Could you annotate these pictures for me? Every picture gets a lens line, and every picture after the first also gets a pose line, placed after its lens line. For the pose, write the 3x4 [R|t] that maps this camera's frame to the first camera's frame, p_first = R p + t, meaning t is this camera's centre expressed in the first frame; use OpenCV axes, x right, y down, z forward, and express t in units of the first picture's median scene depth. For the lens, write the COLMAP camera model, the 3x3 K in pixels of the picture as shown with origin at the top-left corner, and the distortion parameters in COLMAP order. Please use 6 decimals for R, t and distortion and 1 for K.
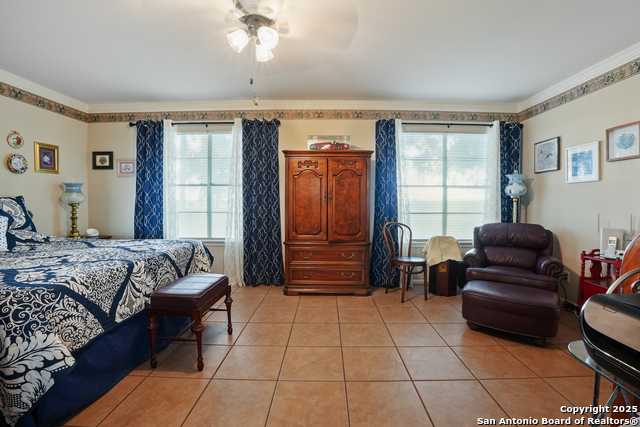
lens RADIAL K [[287.2, 0, 322.7], [0, 287.2, 207.3], [0, 0, 1]] dist [-0.030768, -0.000308]
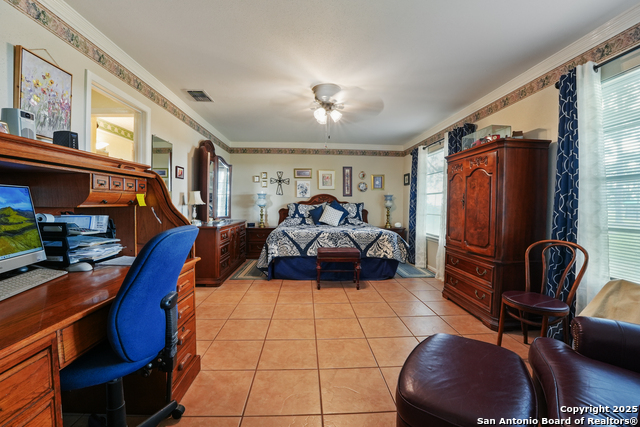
lens RADIAL K [[287.2, 0, 322.9], [0, 287.2, 210.3], [0, 0, 1]] dist [-0.030768, -0.000308]
pose [[0.070548, 0.018154, -0.997343, 0.895163], [-0.033001, 0.999330, 0.015856, -0.006880], [0.996962, 0.031795, 0.071100, 0.497077]]
